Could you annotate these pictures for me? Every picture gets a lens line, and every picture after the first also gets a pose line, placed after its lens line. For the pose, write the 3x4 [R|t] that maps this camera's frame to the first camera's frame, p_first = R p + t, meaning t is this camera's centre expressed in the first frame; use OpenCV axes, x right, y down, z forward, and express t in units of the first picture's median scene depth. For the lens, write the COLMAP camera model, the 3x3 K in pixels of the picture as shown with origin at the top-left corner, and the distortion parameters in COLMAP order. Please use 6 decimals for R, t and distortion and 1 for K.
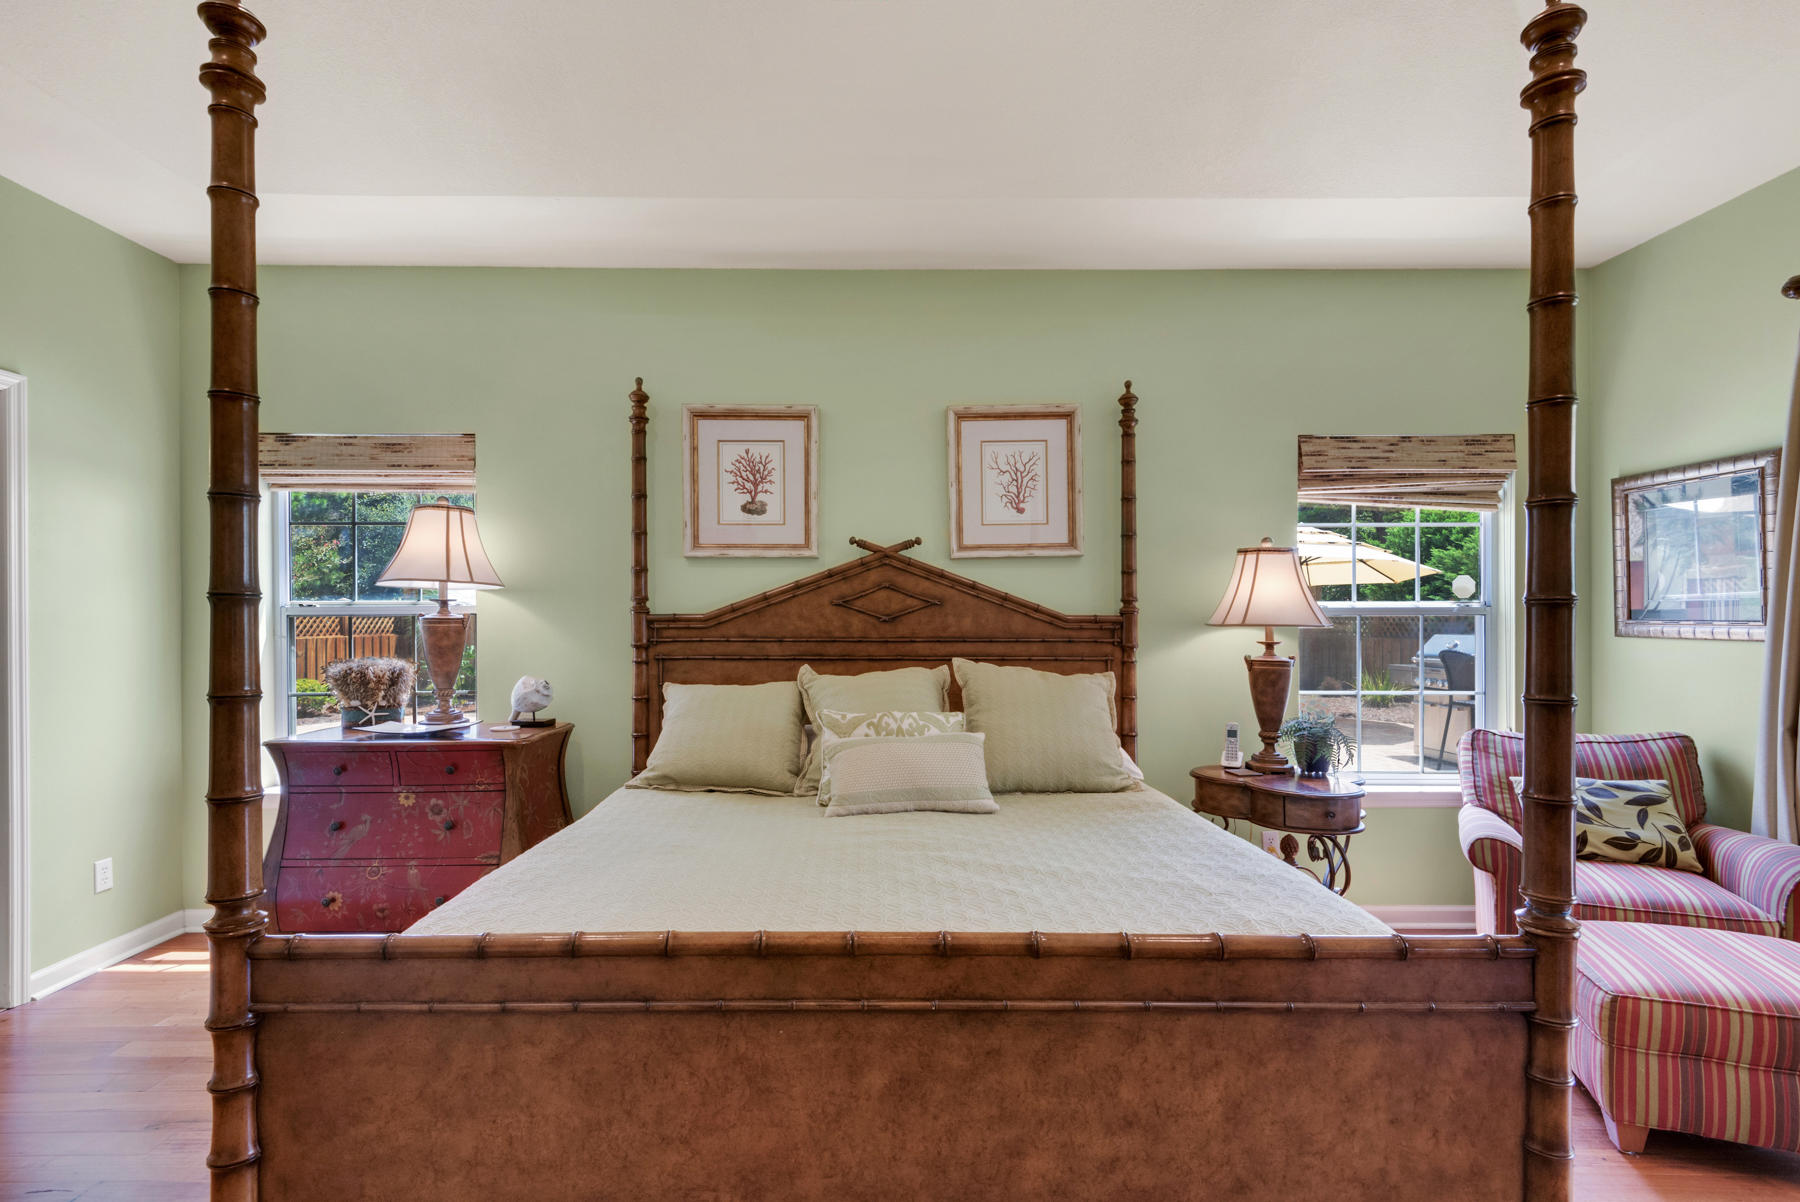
lens RADIAL K [[825.9, 0, 907.4], [0, 825.9, 612.7], [0, 0, 1]] dist [0.031990, -0.015403]
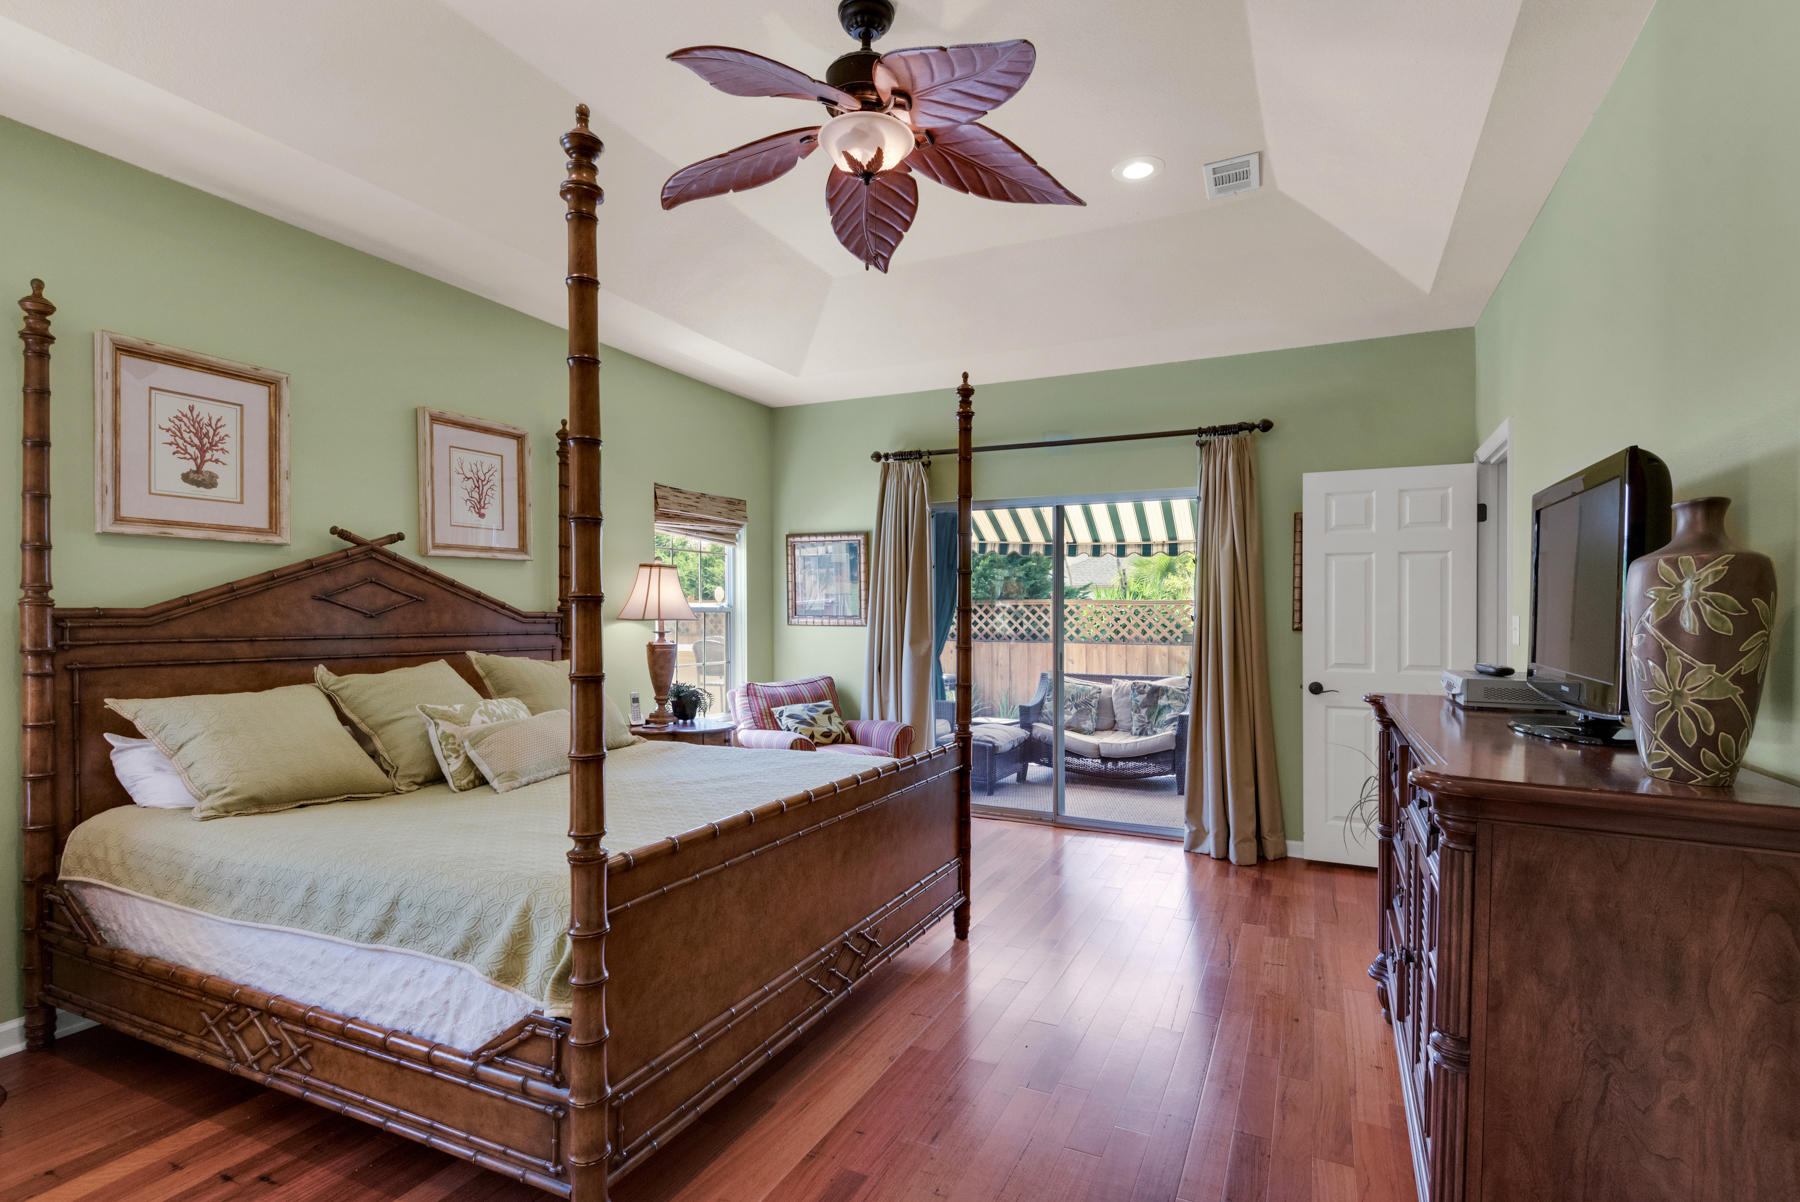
lens RADIAL K [[851.0, 0, 897.3], [0, 851.0, 616.4], [0, 0, 1]] dist [0.015707, -0.012724]
pose [[0.448805, -0.000806, 0.893629, -0.639597], [-0.010362, 0.999928, 0.006105, -0.003041], [-0.893569, -0.012000, 0.448765, 0.001289]]
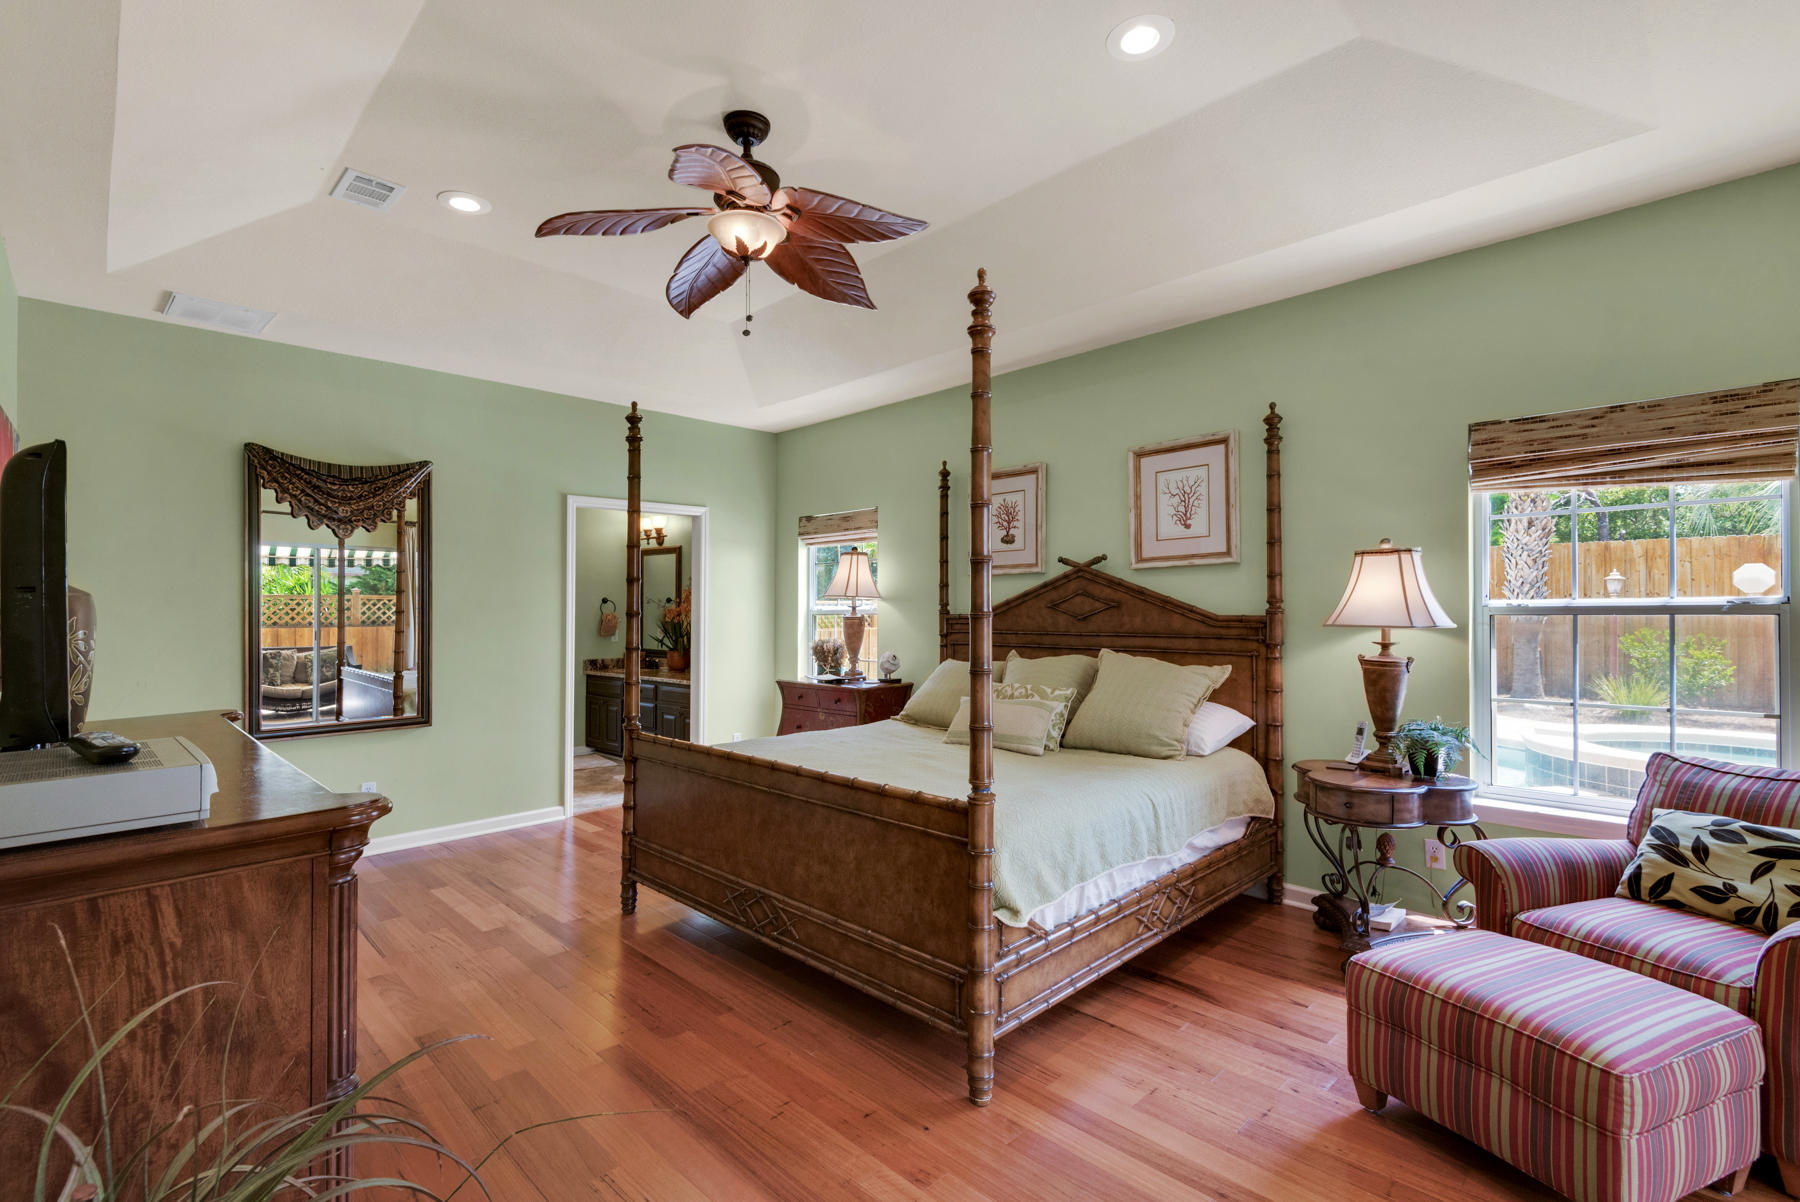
lens RADIAL K [[825.9, 0, 915.9], [0, 825.9, 609.6], [0, 0, 1]] dist [0.031990, -0.015403]
pose [[0.699820, -0.003305, -0.714311, 0.727276], [0.002847, 0.999994, -0.001838, -0.004102], [0.714313, -0.000748, 0.699826, -0.109425]]
